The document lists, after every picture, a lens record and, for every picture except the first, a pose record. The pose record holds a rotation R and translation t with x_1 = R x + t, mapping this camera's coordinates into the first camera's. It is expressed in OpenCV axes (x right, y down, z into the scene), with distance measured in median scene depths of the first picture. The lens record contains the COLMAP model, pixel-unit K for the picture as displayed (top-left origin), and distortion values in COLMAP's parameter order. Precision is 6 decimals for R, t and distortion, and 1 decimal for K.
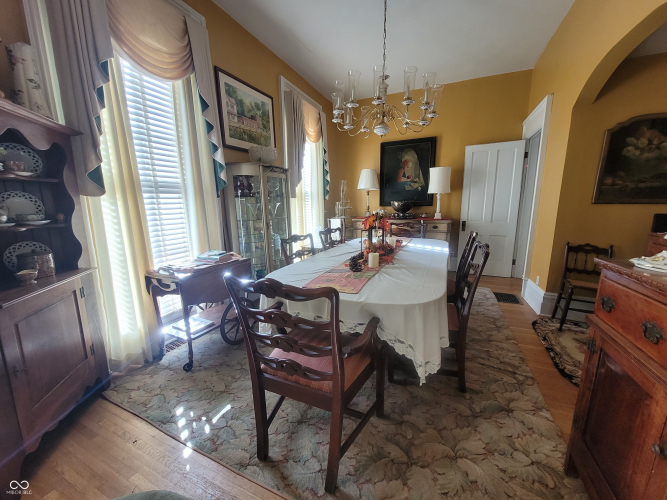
lens RADIAL K [[258.3, 0, 337.2], [0, 258.3, 250.3], [0, 0, 1]] dist [-0.001994, -0.000890]
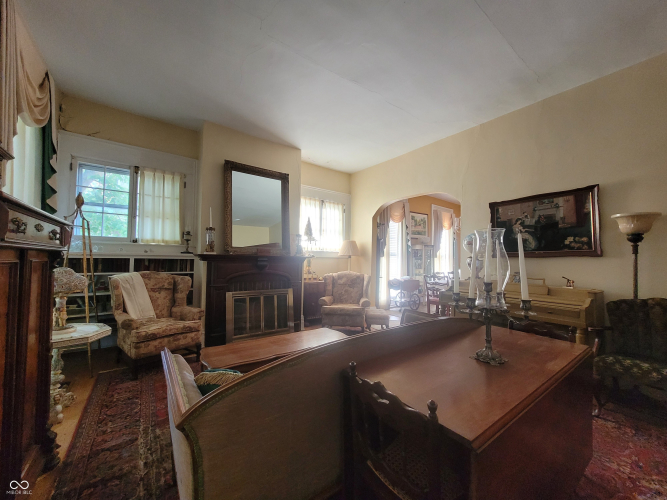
lens RADIAL K [[258.3, 0, 332.7], [0, 258.3, 251.6], [0, 0, 1]] dist [-0.001994, -0.000890]
pose [[0.868650, 0.014342, -0.495219, 0.139143], [-0.114502, 0.978329, -0.172513, 0.203218], [0.482013, 0.206557, 0.851468, -1.178188]]
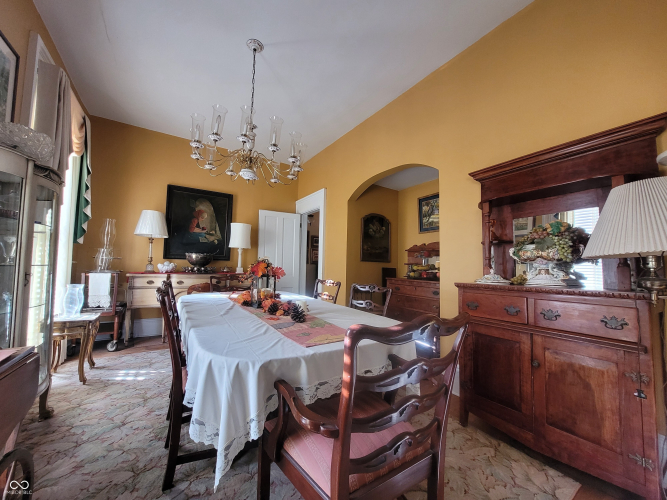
lens RADIAL K [[258.3, 0, 332.8], [0, 258.3, 249.4], [0, 0, 1]] dist [-0.001994, -0.000890]
pose [[0.550192, 0.081170, 0.831084, -0.279301], [0.121534, 0.976883, -0.175868, 0.005135], [-0.826147, 0.197766, 0.527608, 0.199290]]
